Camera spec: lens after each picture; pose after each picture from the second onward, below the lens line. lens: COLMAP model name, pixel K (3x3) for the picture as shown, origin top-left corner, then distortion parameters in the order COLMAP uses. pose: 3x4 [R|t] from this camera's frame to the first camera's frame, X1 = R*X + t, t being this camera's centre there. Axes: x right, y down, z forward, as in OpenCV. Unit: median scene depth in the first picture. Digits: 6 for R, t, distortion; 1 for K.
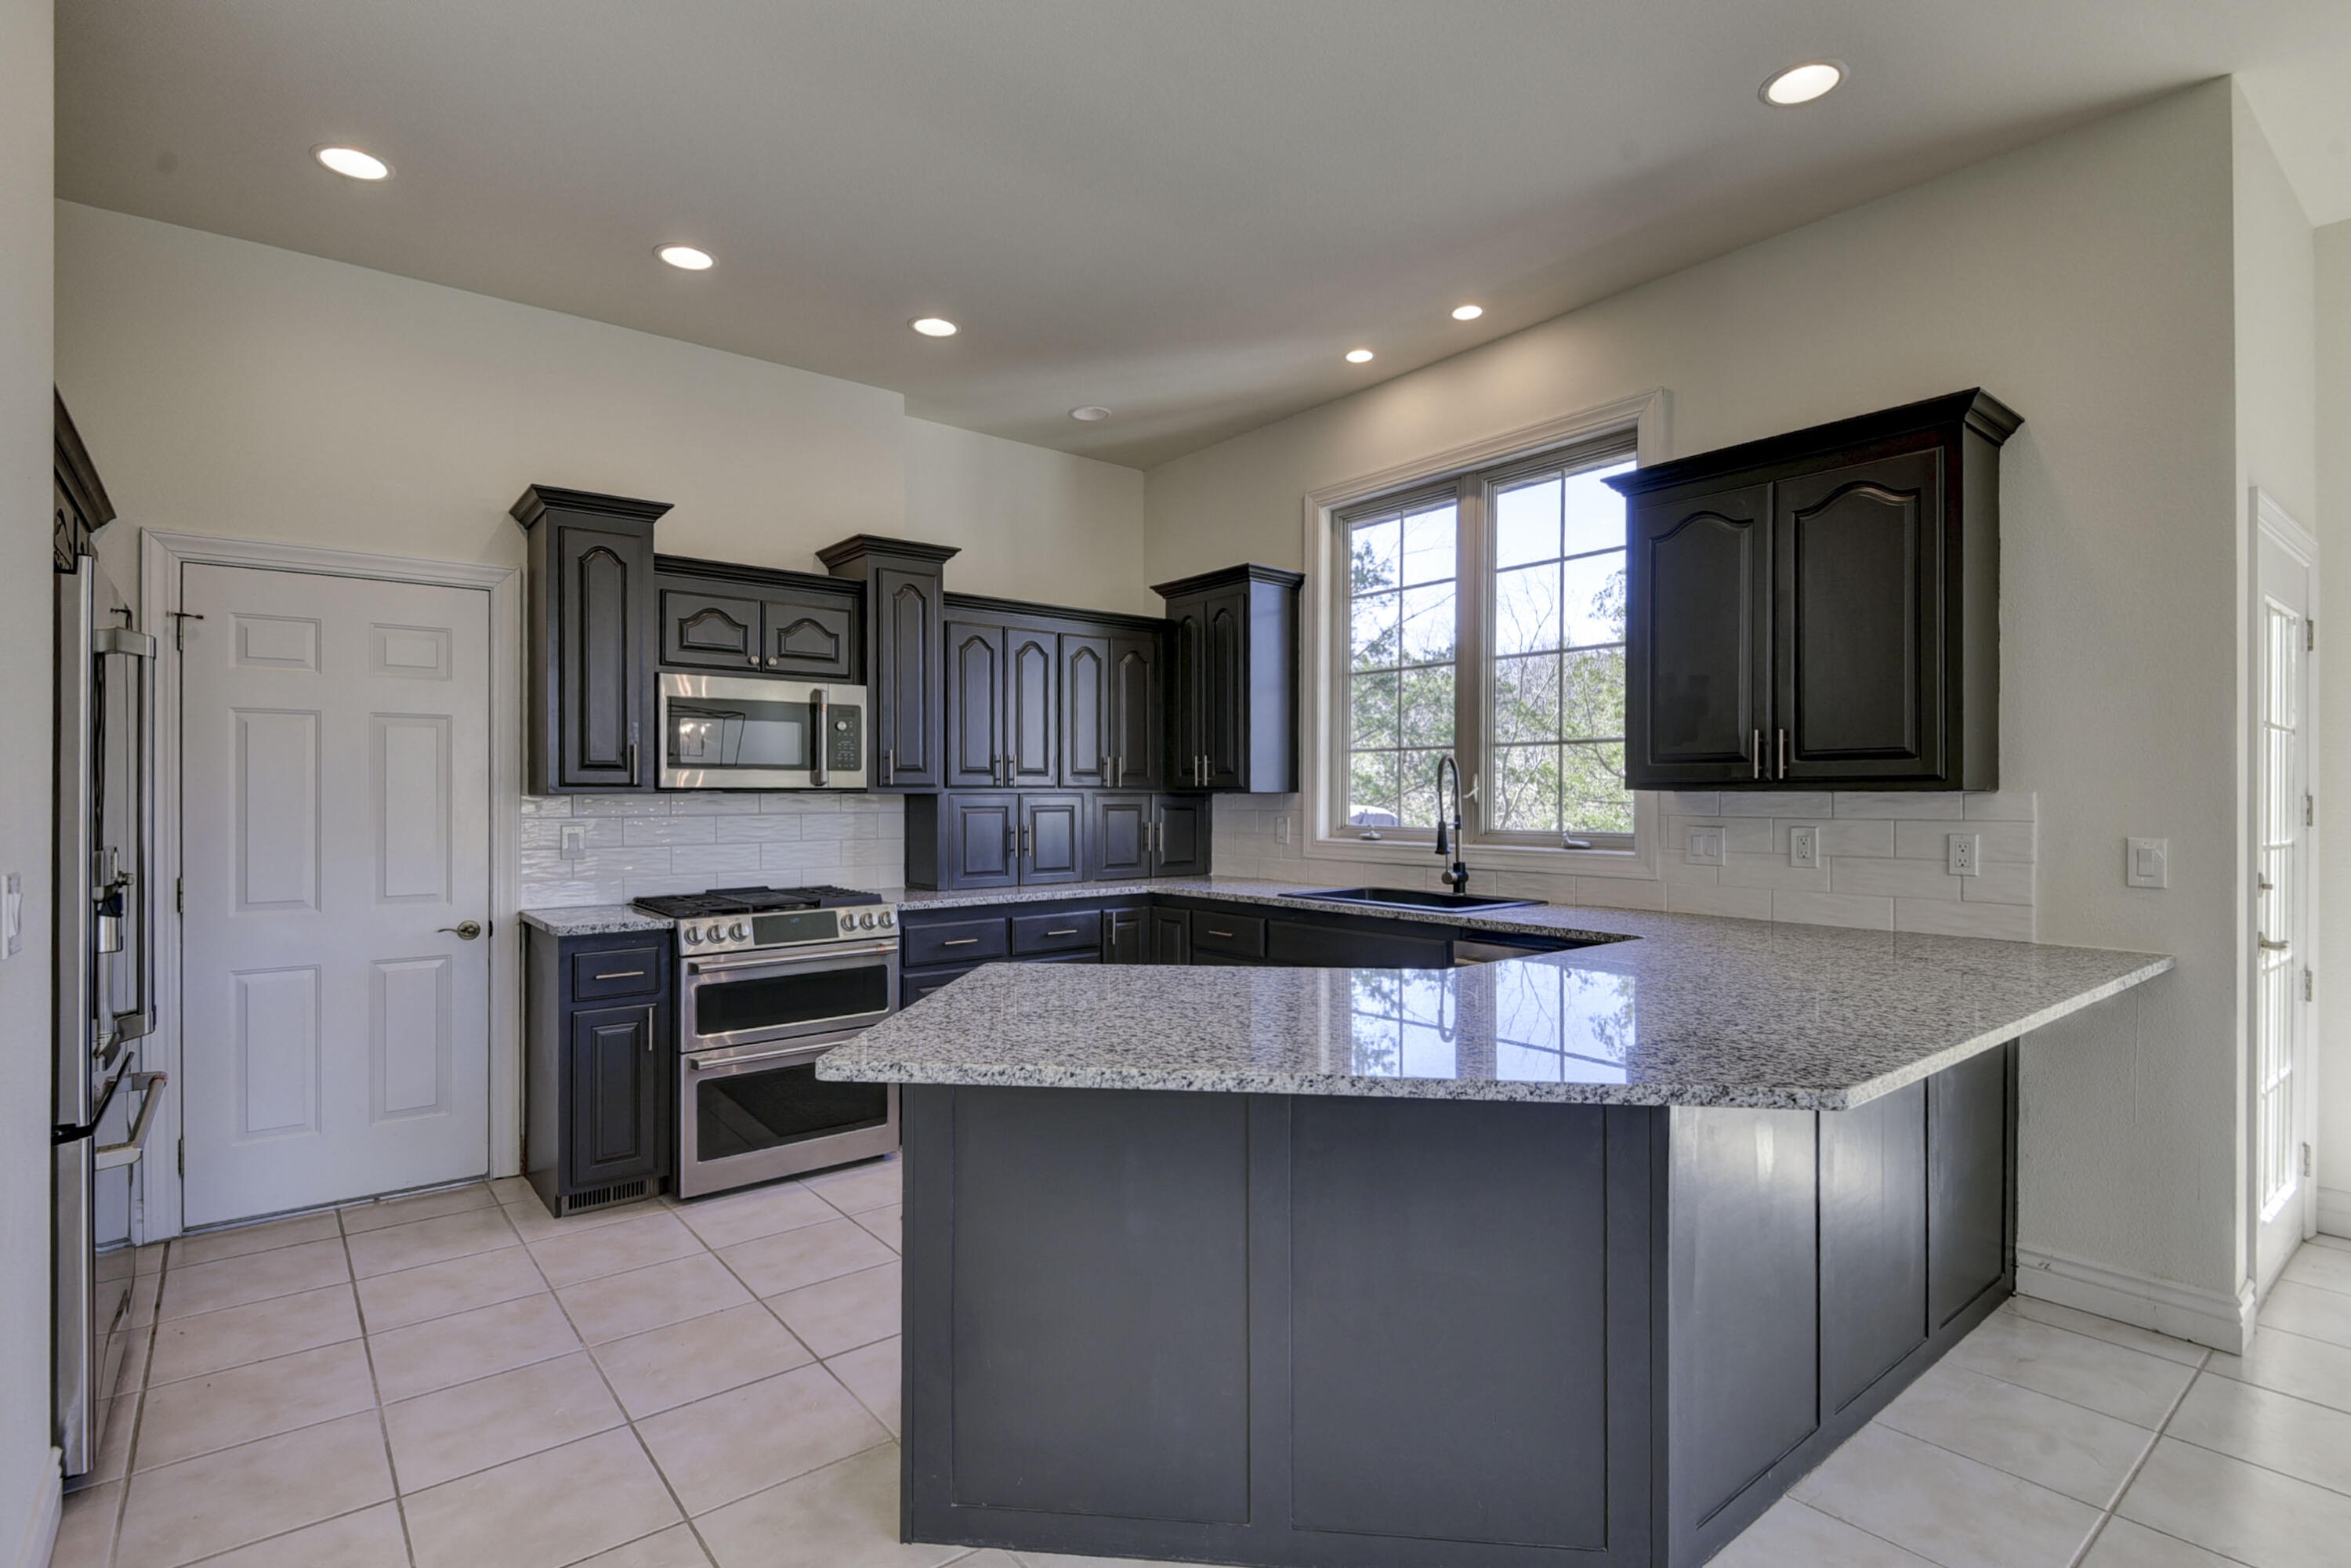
lens RADIAL K [[1092.5, 0, 1194.5], [0, 1092.5, 773.6], [0, 0, 1]] dist [0.004213, -0.004090]
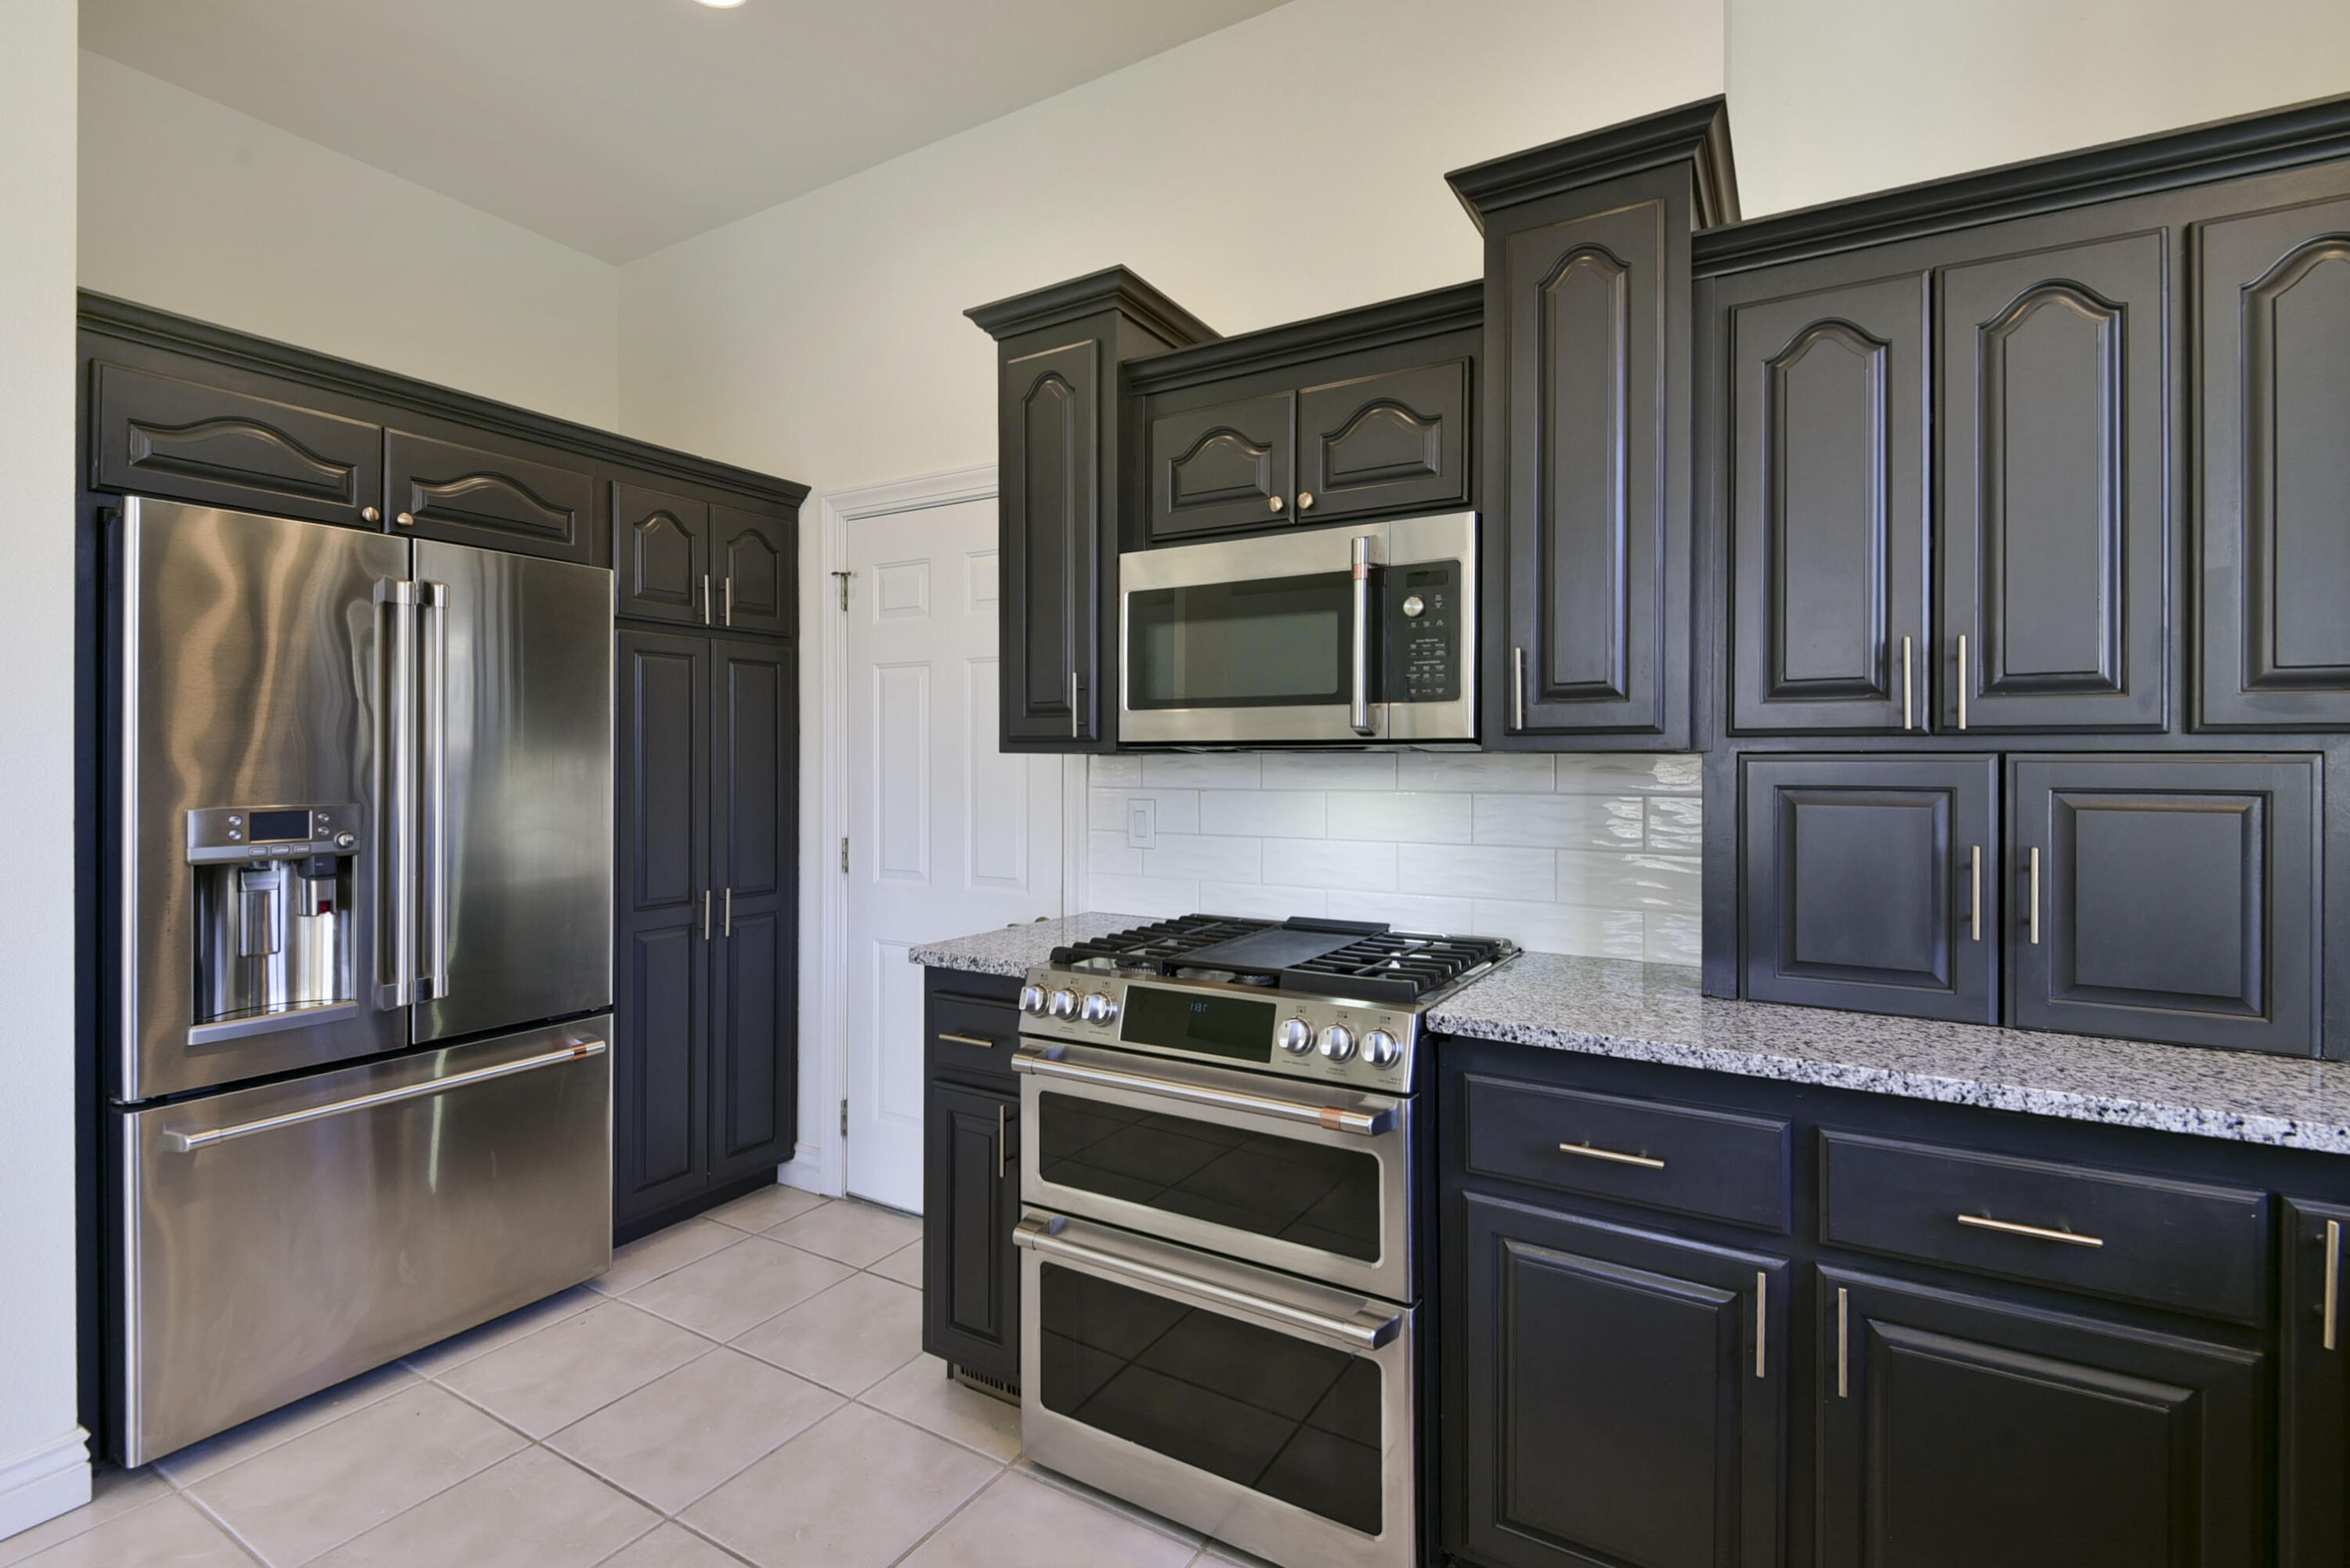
lens RADIAL K [[1092.0, 0, 1137.2], [0, 1092.0, 766.8], [0, 0, 1]] dist [0.004213, -0.004090]
pose [[0.338107, 0.000714, -0.941107, 0.076868], [0.007890, 0.999962, 0.003593, 0.023054], [0.941075, -0.008640, 0.338089, 0.751681]]
